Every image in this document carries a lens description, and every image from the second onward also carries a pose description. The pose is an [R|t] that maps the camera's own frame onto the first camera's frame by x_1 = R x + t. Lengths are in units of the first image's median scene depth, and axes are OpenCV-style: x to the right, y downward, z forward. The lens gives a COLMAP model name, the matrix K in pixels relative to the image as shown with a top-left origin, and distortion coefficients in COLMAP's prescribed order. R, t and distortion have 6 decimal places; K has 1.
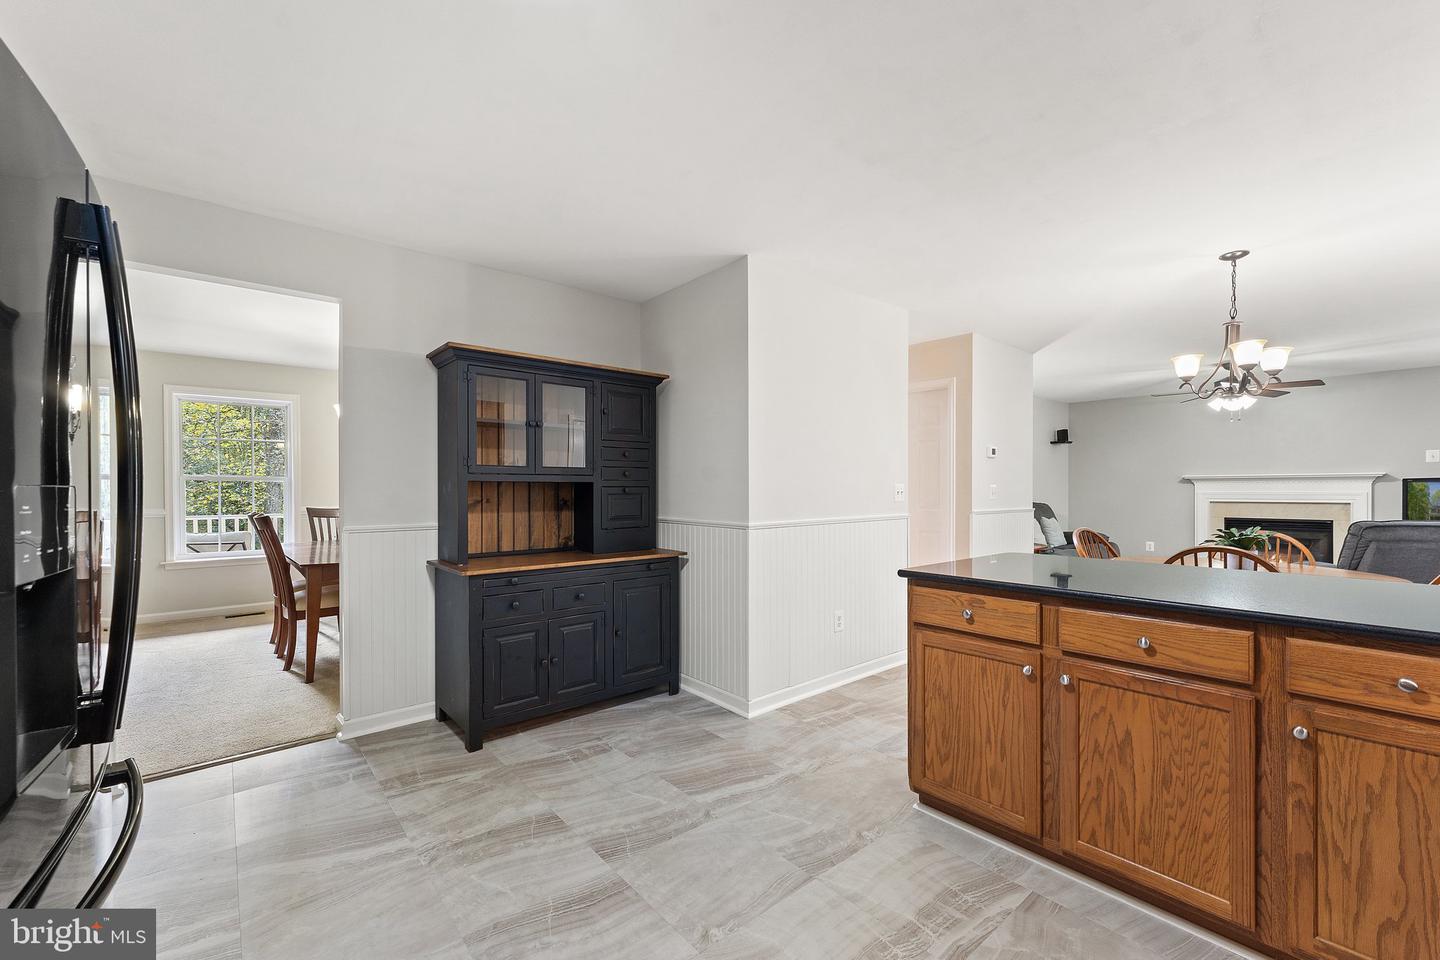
lens RADIAL K [[589.9, 0, 715.6], [0, 589.9, 488.9], [0, 0, 1]] dist [0.000125, 0.000269]
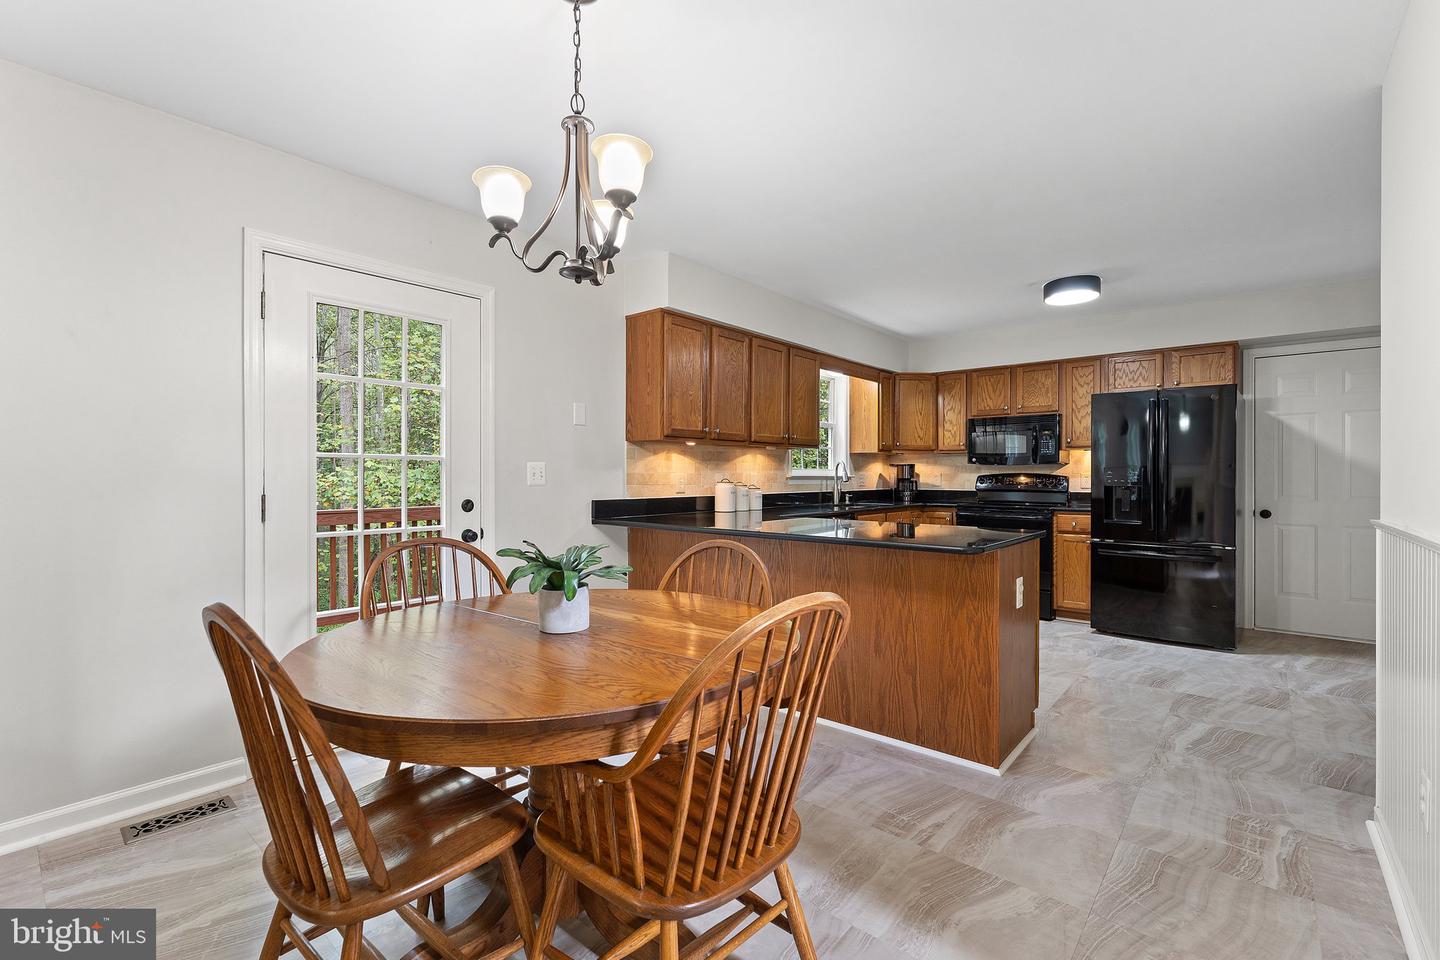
lens RADIAL K [[640.5, 0, 720.0], [0, 640.5, 480.0], [0, 0, 1]] dist [0.013325, 0.000213]
pose [[-0.984786, 0.003611, -0.173733, 1.283491], [0.001818, 0.999943, 0.010480, 0.013134], [0.173761, 0.010005, -0.984737, 2.323493]]
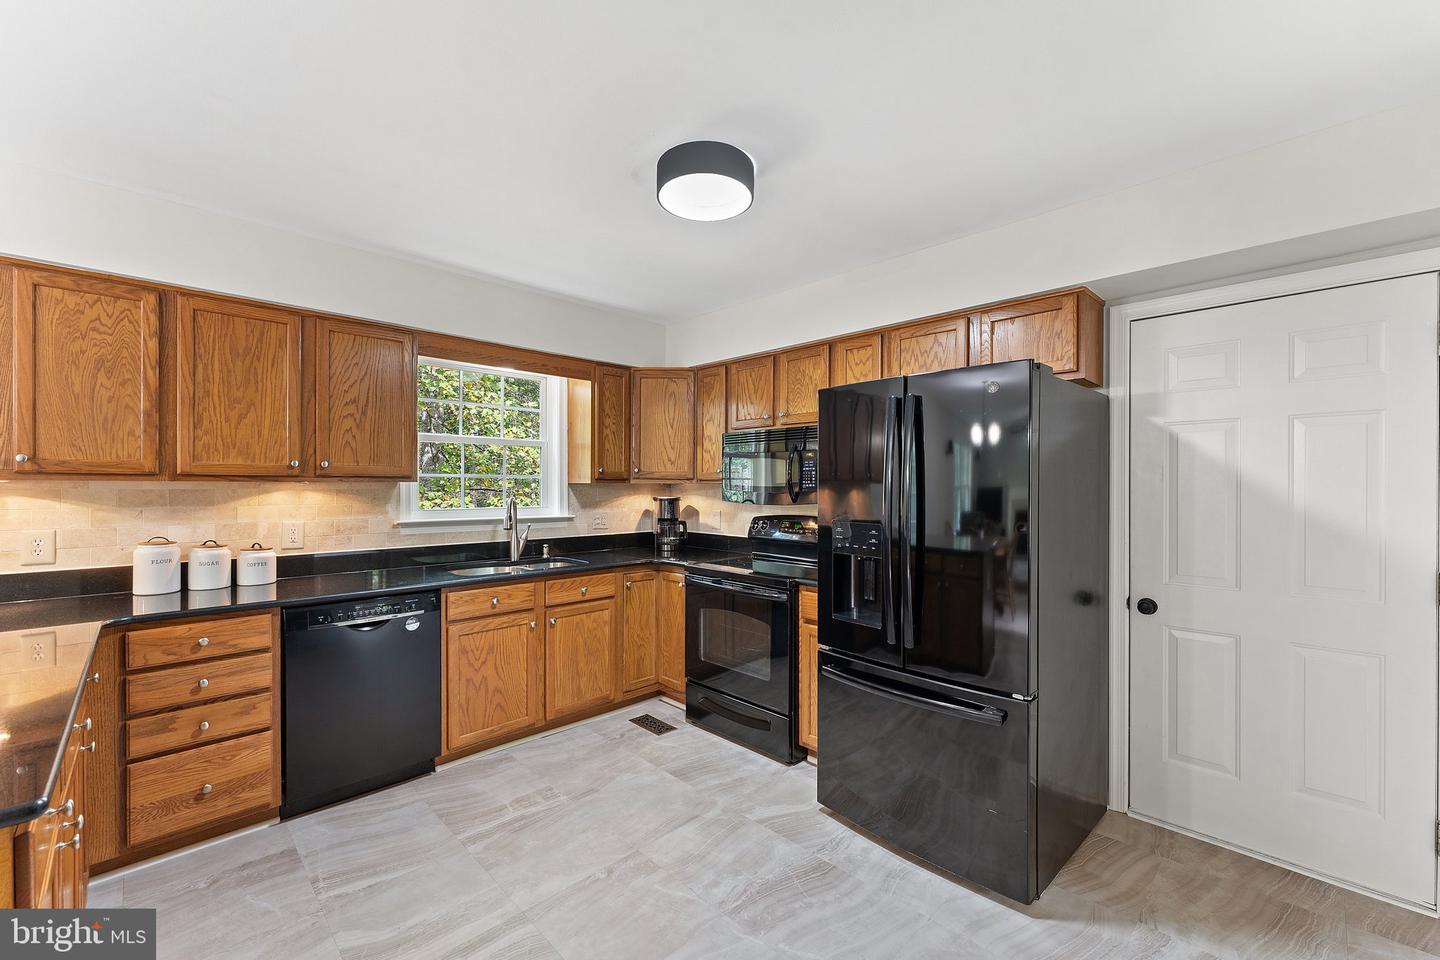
lens RADIAL K [[581.4, 0, 715.4], [0, 581.4, 486.4], [0, 0, 1]] dist [-0.002087, 0.000177]
pose [[-0.997349, -0.000865, -0.072765, -0.109253], [-0.001125, 0.999993, 0.003528, -0.073297], [0.072762, 0.003600, -0.997343, 1.456554]]
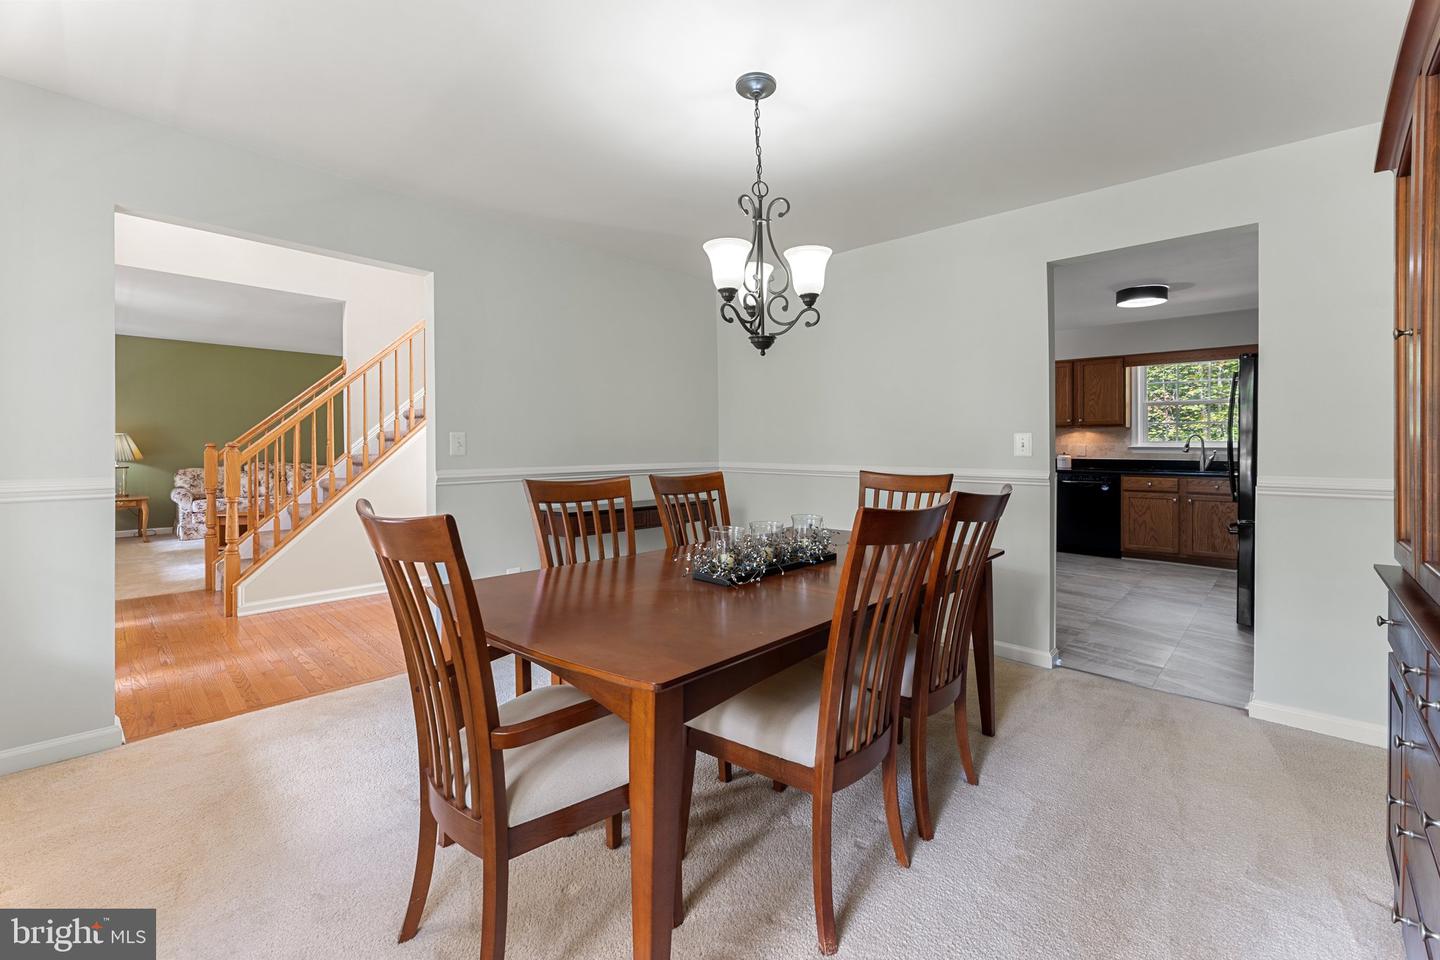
lens RADIAL K [[596.1, 0, 687.5], [0, 596.1, 446.1], [0, 0, 1]] dist [-0.000274, 0.000032]
pose [[-0.071803, -0.001992, 0.997417, -2.357069], [-0.001921, 0.999996, 0.001859, 0.018551], [-0.997417, -0.001782, -0.071807, 2.457723]]
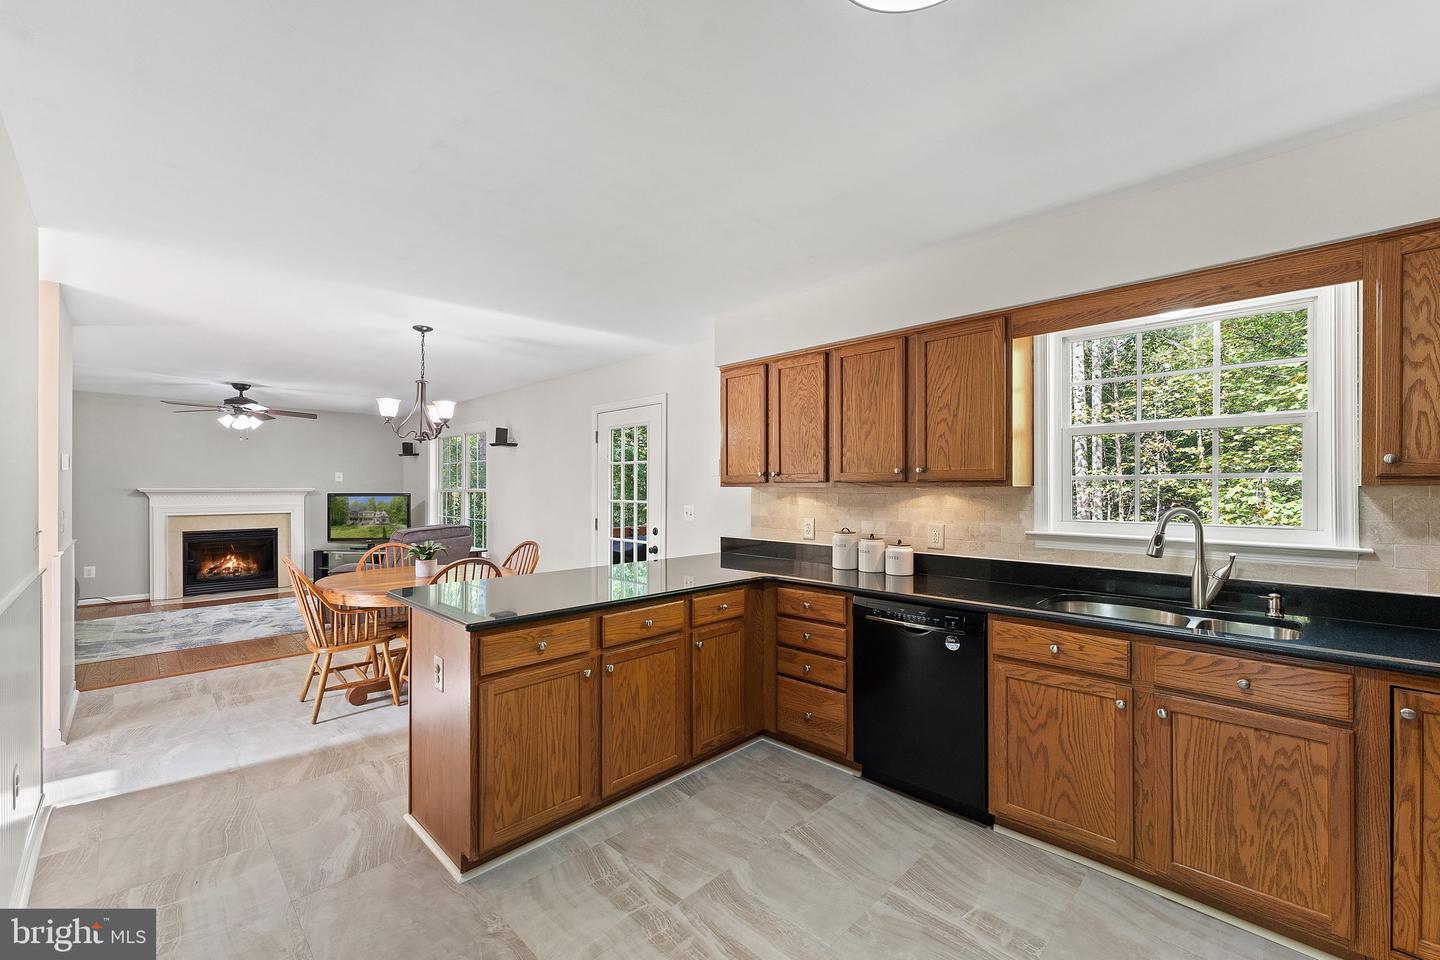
lens RADIAL K [[581.4, 0, 715.4], [0, 581.4, 486.4], [0, 0, 1]] dist [-0.002087, 0.000177]
pose [[-0.087877, 0.006272, 0.996112, -0.632757], [0.000885, 0.999980, -0.006219, -0.070942], [-0.996131, 0.000335, -0.087881, 0.731570]]
